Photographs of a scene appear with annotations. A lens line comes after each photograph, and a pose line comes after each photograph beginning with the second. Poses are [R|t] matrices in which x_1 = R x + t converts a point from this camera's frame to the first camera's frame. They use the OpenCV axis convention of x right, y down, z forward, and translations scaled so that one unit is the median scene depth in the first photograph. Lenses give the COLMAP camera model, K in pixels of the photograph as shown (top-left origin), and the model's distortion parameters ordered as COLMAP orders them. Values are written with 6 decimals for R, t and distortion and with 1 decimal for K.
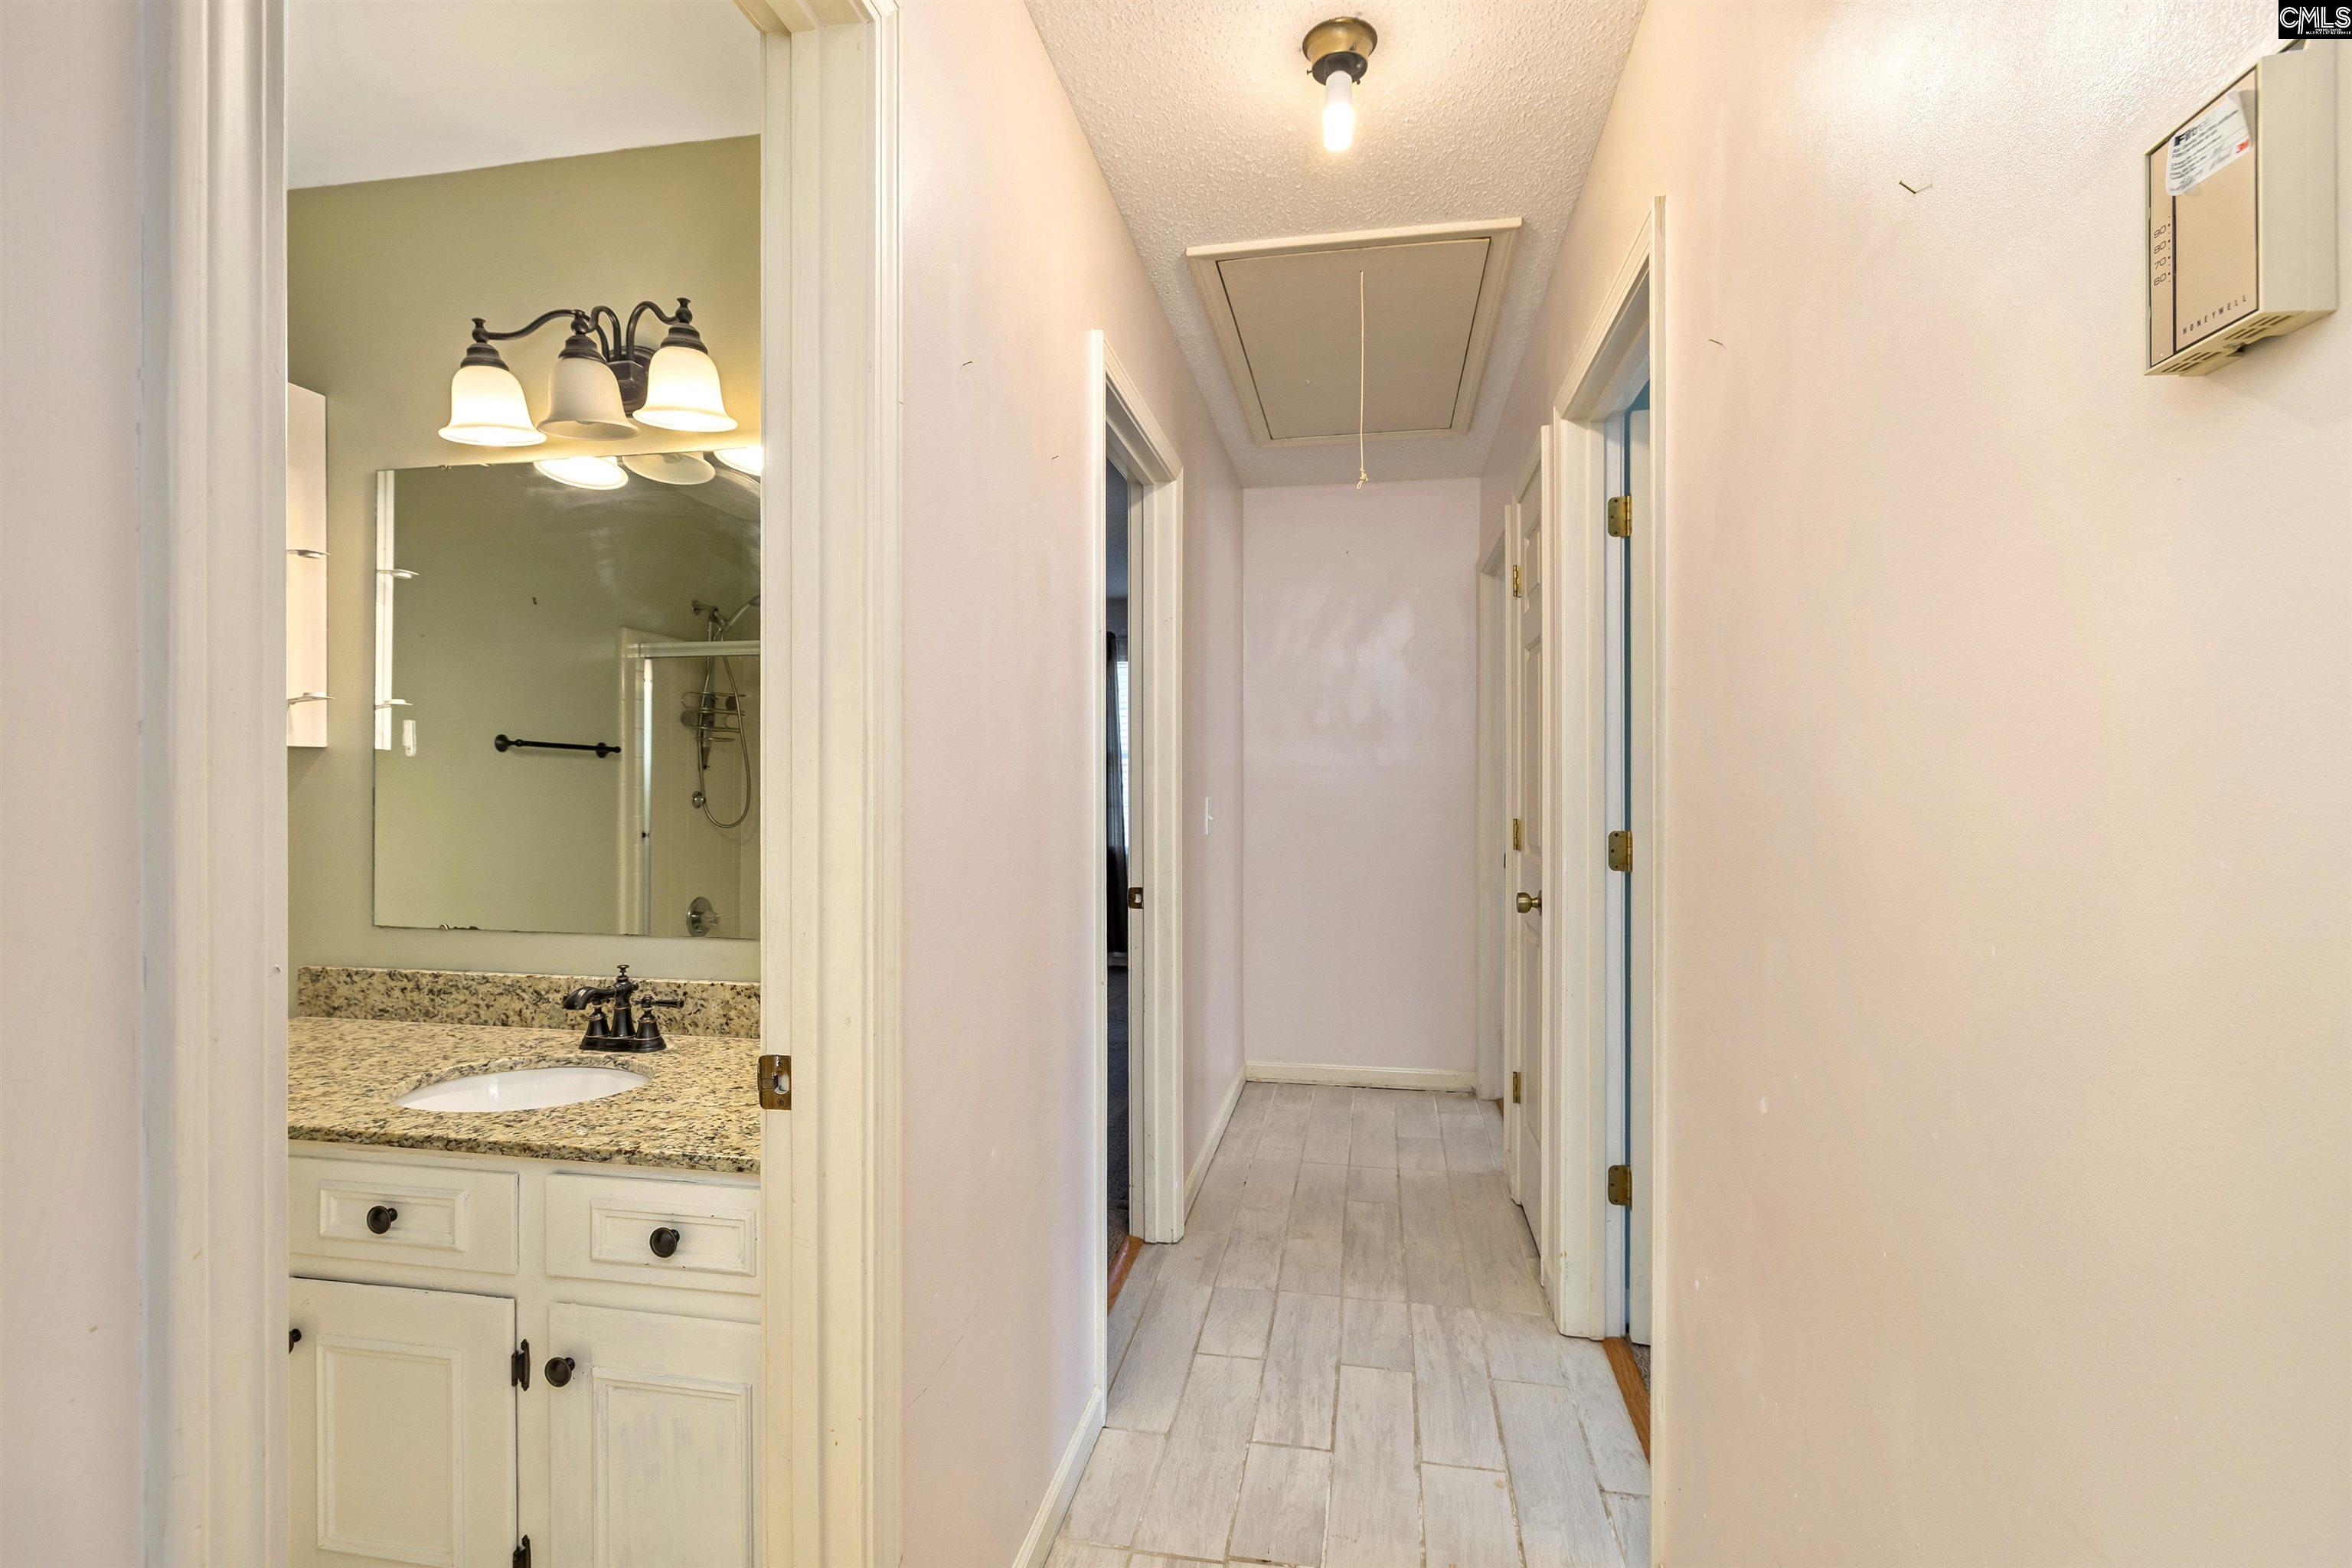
lens RADIAL K [[1116.1, 0, 1184.3], [0, 1116.1, 765.8], [0, 0, 1]] dist [-0.008226, 0.000483]
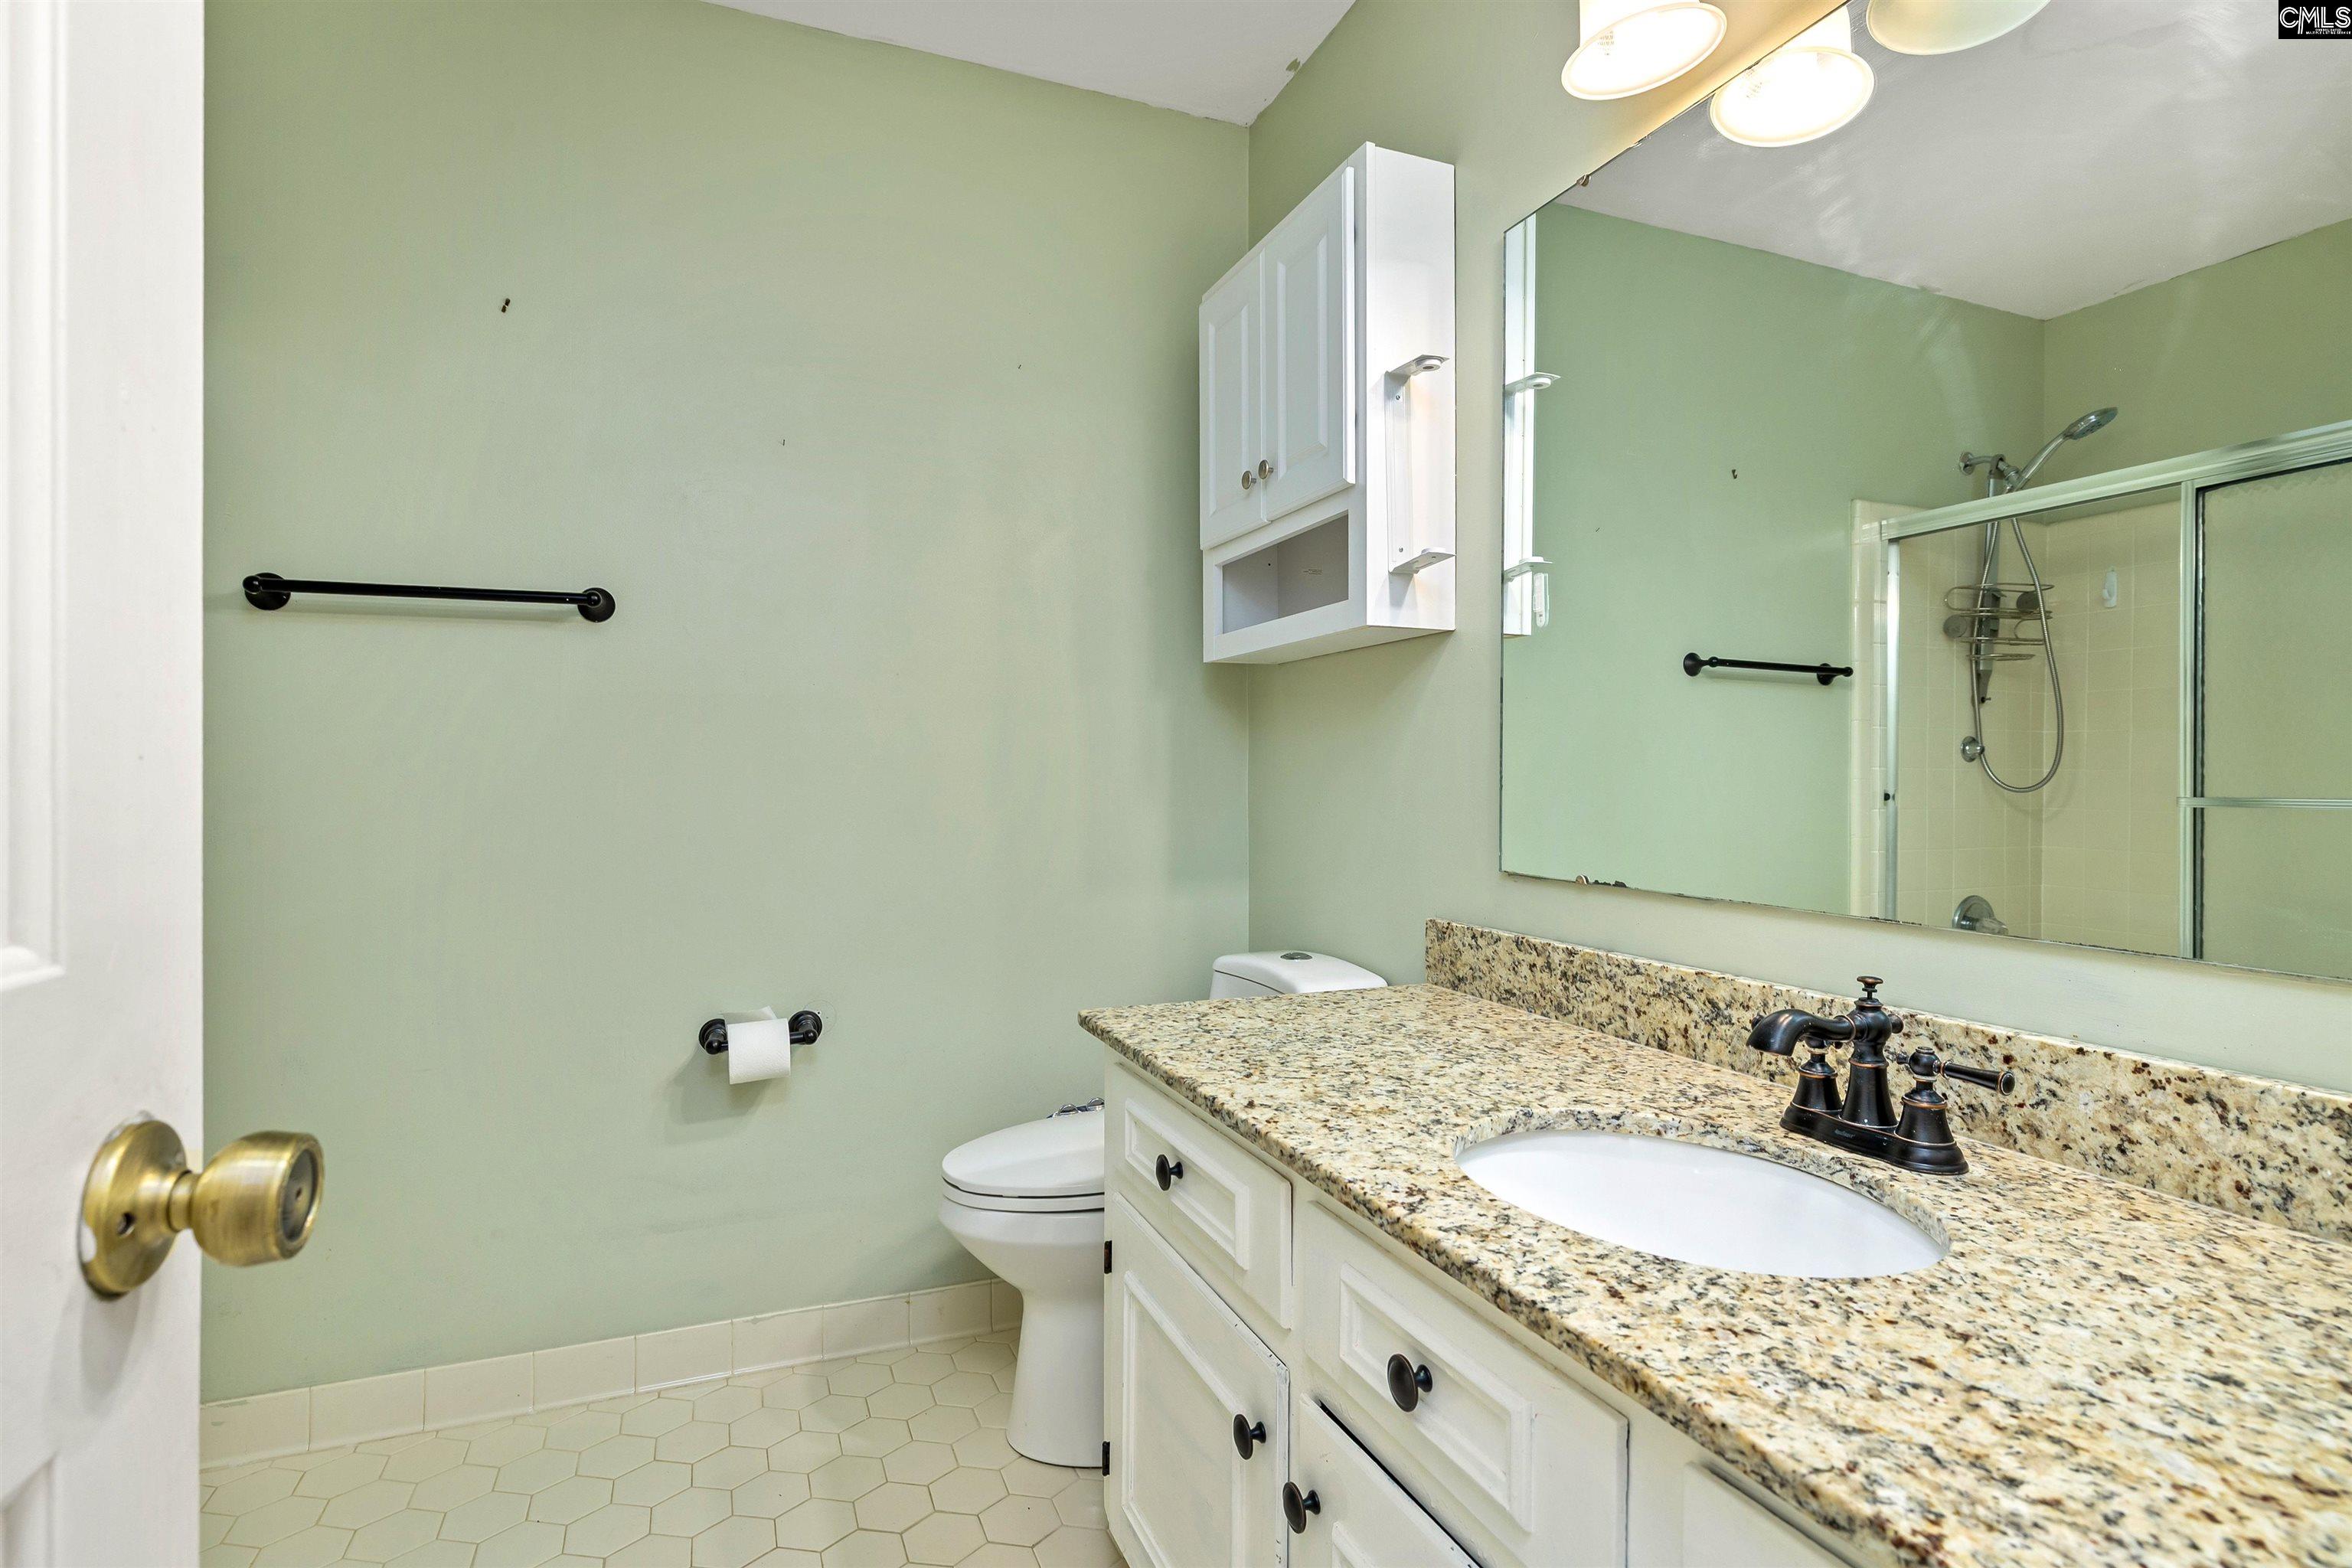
lens RADIAL K [[1165.2, 0, 1189.1], [0, 1165.2, 777.0], [0, 0, 1]] dist [-0.006671, 0.000534]
pose [[0.555470, 0.004436, -0.831524, -0.242559], [0.001445, 0.999979, 0.006301, 0.086433], [0.831535, -0.004702, 0.555452, 0.461674]]
